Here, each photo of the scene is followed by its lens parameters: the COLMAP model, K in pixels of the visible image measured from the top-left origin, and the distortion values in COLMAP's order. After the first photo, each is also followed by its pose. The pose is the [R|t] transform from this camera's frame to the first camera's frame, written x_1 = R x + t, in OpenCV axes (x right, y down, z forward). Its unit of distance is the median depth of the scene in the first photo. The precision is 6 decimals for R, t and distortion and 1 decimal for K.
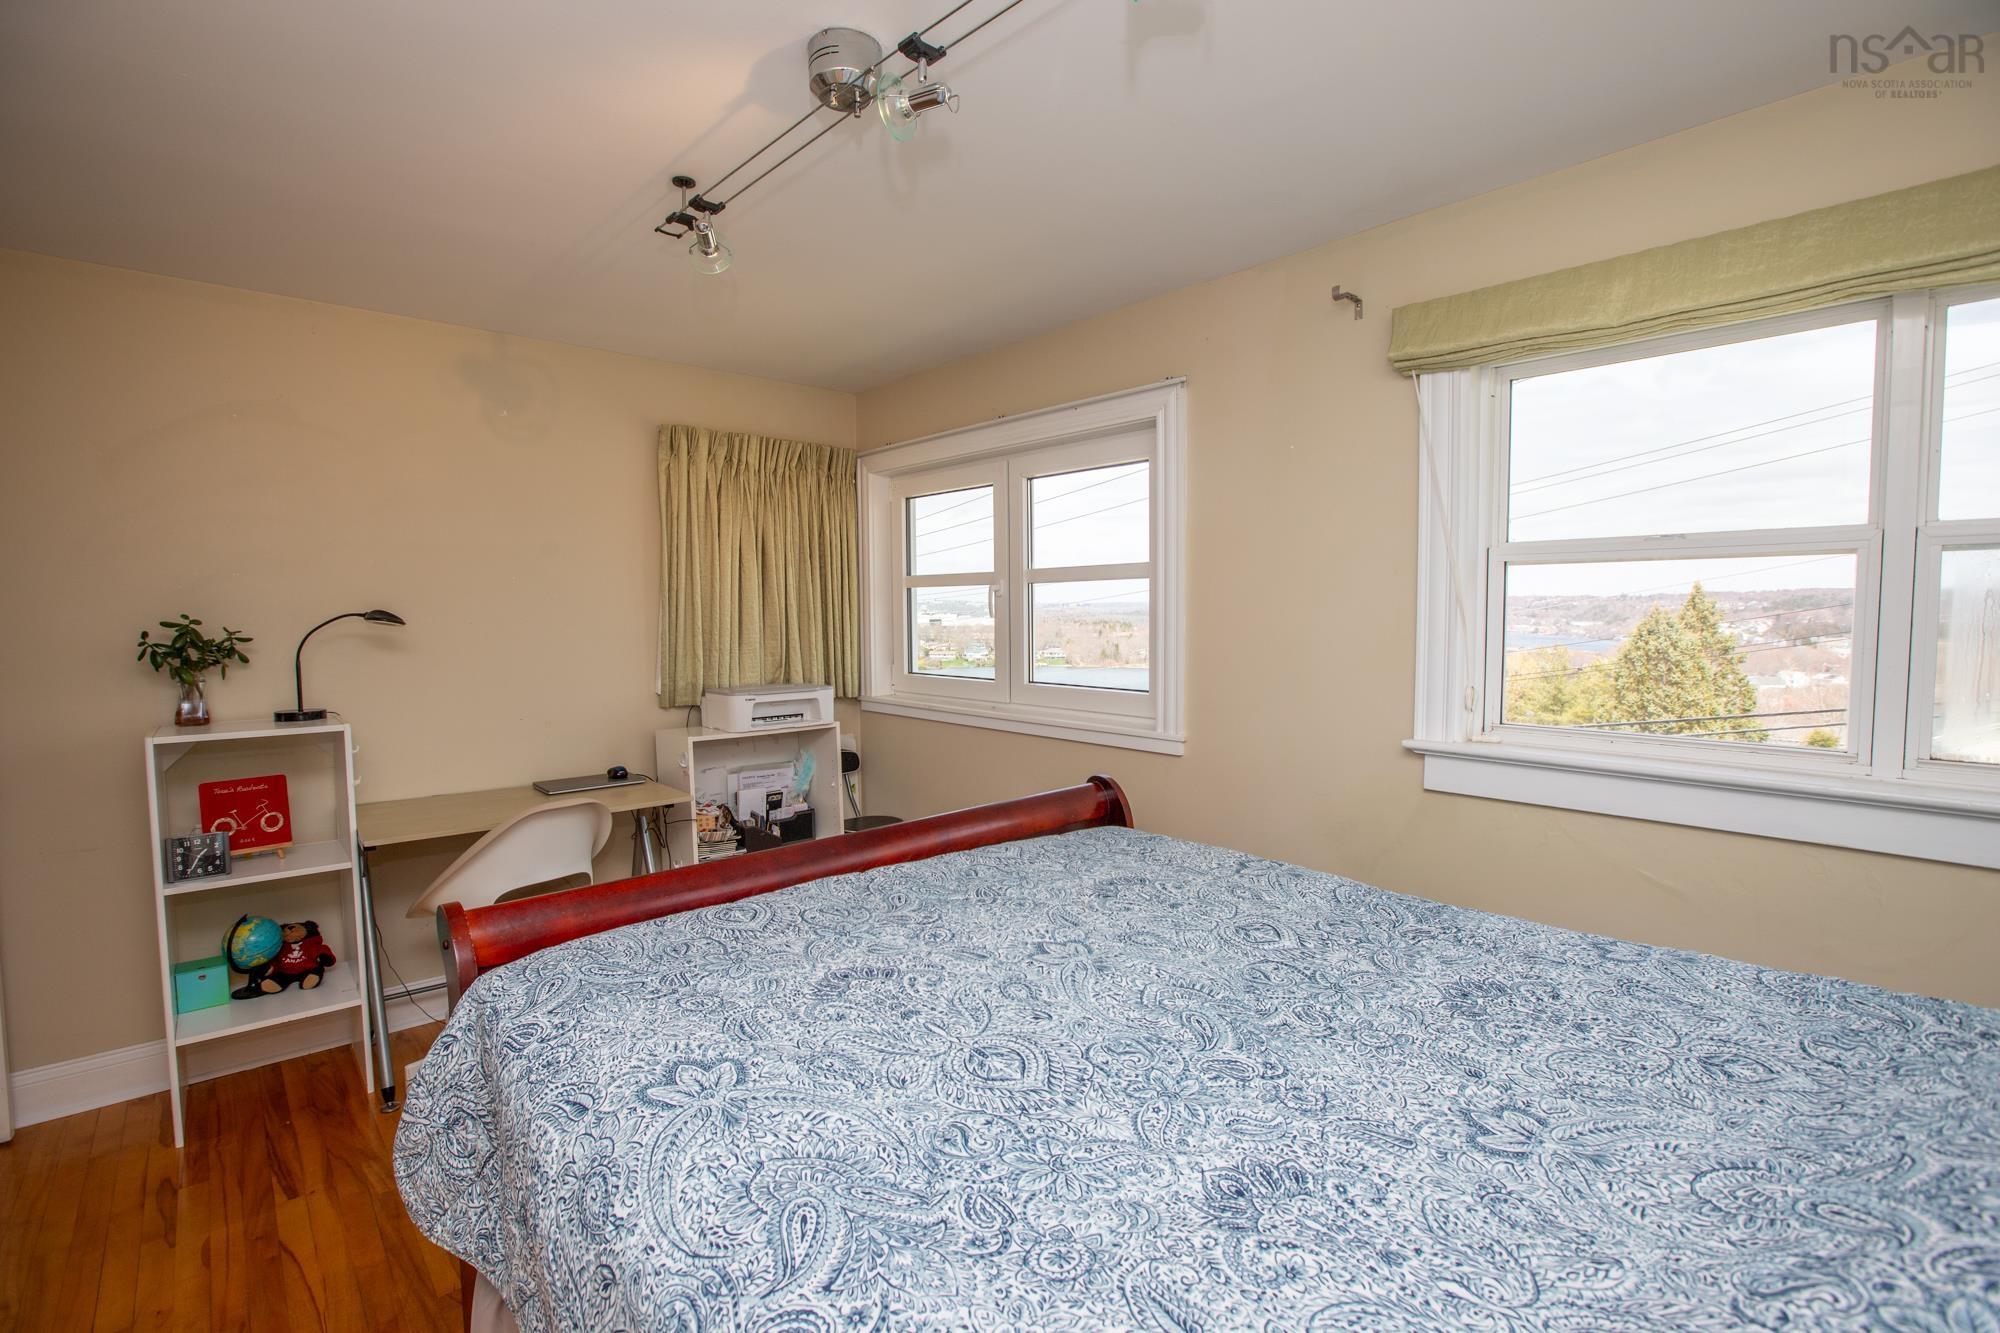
lens RADIAL K [[930.0, 0, 1000.0], [0, 930.0, 666.5], [0, 0, 1]] dist [-0.034936, 0.000705]
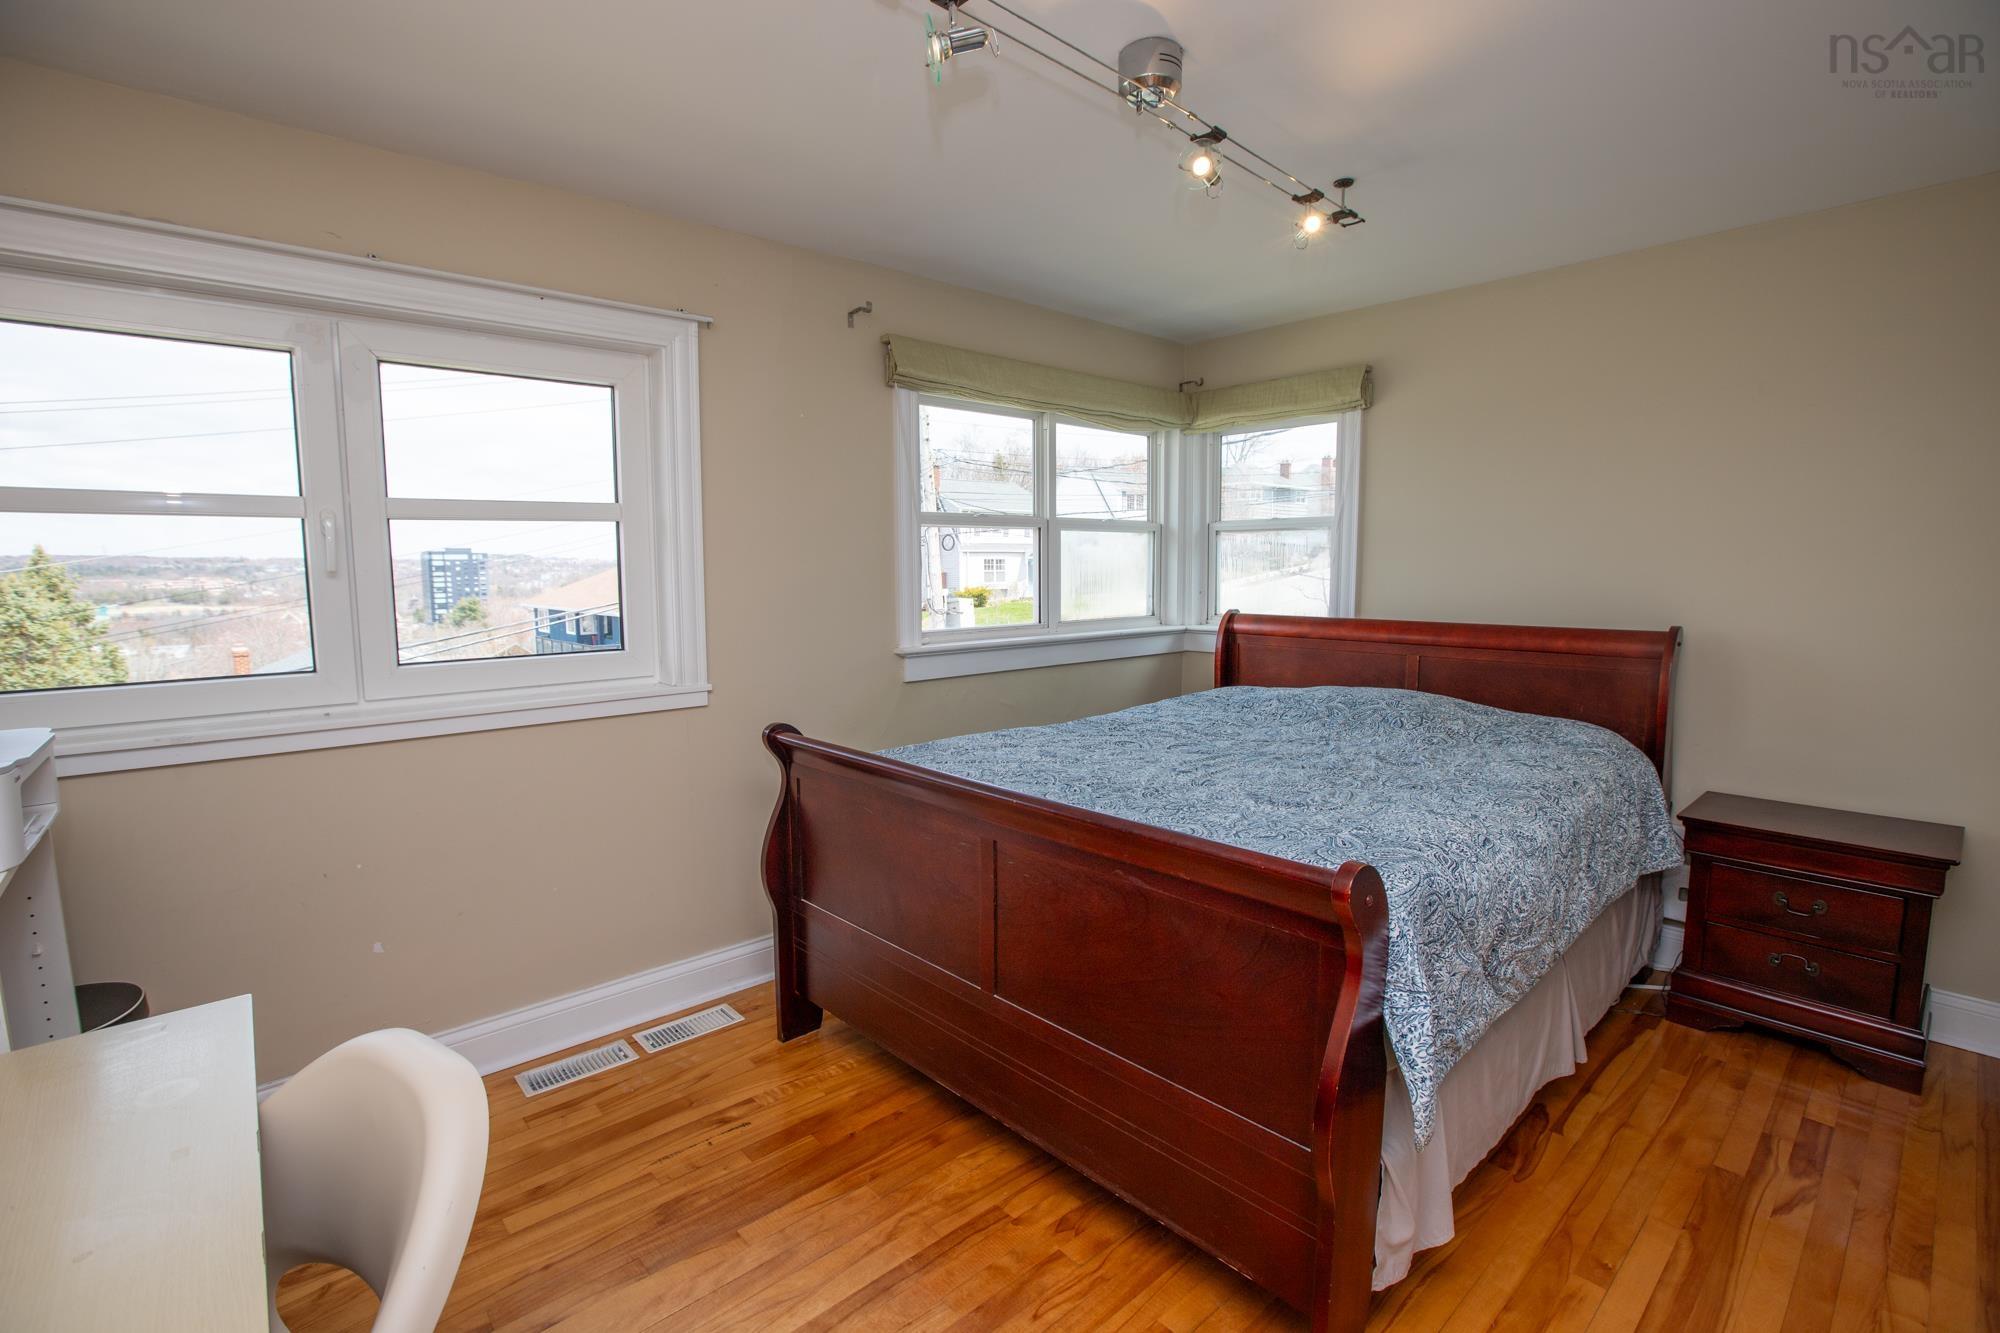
lens RADIAL K [[930.0, 0, 1000.0], [0, 930.0, 666.5], [0, 0, 1]] dist [-0.034936, 0.000705]
pose [[-0.012911, -0.107765, 0.994093, -0.638997], [0.070527, 0.991601, 0.108411, -0.025321], [-0.997426, 0.071510, -0.005202, 0.572974]]
